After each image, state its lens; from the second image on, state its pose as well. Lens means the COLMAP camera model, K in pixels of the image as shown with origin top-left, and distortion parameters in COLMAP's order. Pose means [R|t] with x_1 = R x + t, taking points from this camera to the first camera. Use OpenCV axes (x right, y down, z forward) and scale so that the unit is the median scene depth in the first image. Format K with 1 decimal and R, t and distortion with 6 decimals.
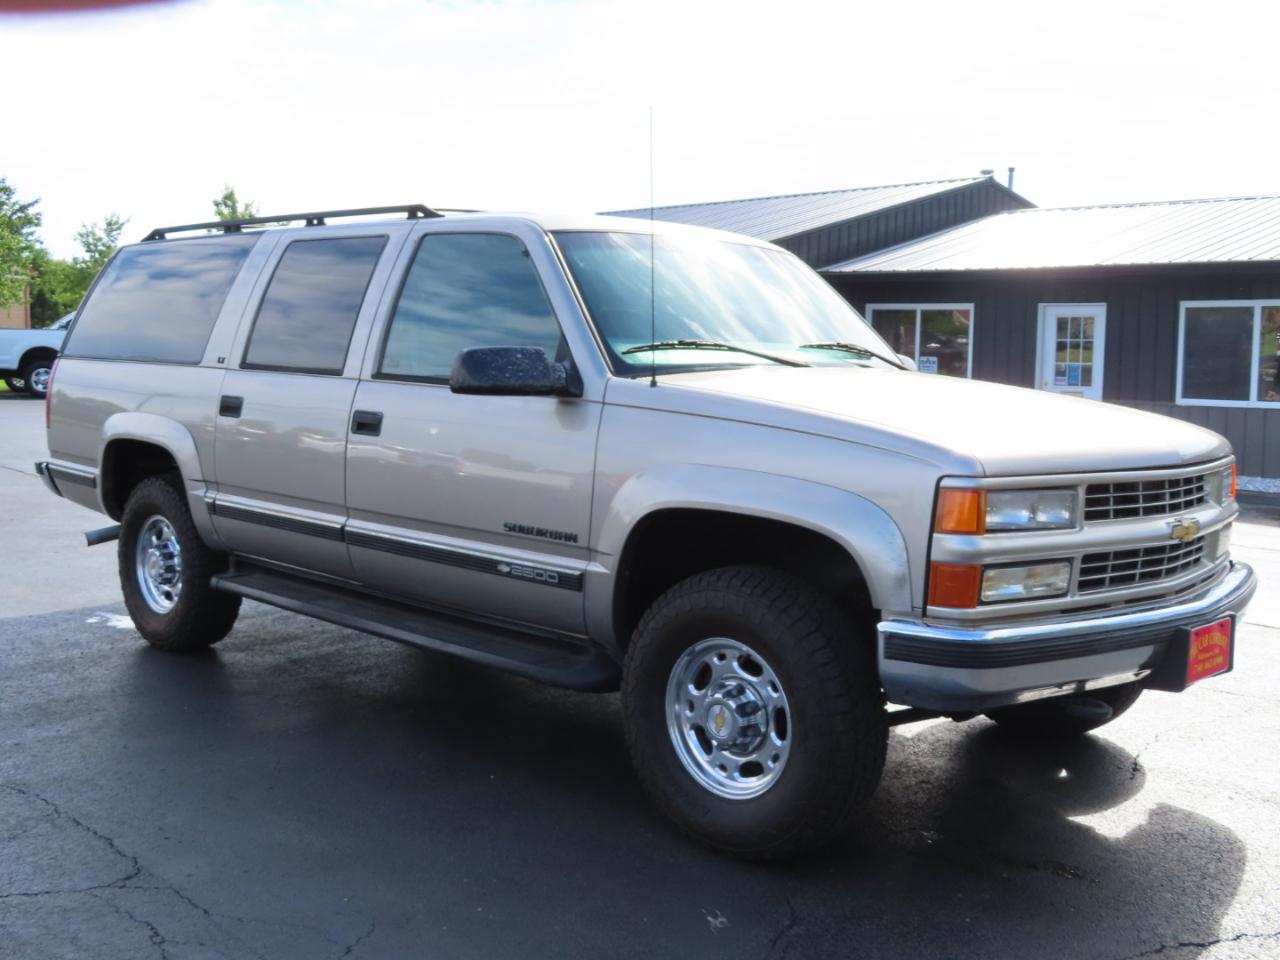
lens RADIAL K [[1396.6, 0, 645.8], [0, 1396.6, 486.2], [0, 0, 1]] dist [-0.015422, -0.021214]
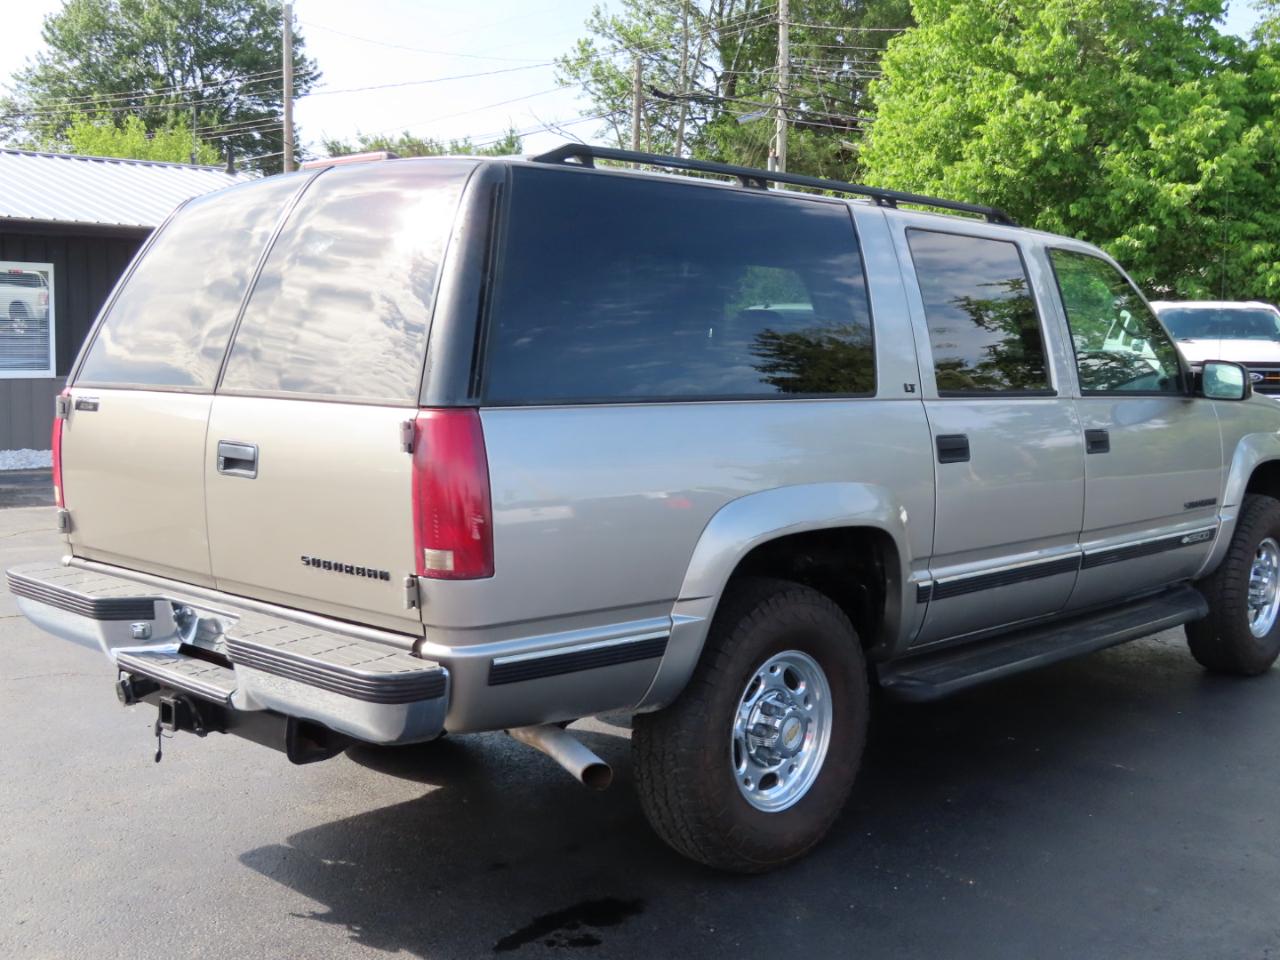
lens RADIAL K [[1484.5, 0, 638.6], [0, 1484.5, 485.3], [0, 0, 1]] dist [-0.012860, -0.003023]
pose [[-0.027561, -0.125107, 0.991760, -1.397396], [0.080284, 0.988655, 0.126946, -0.196108], [-0.996391, 0.083121, -0.017204, 1.521586]]
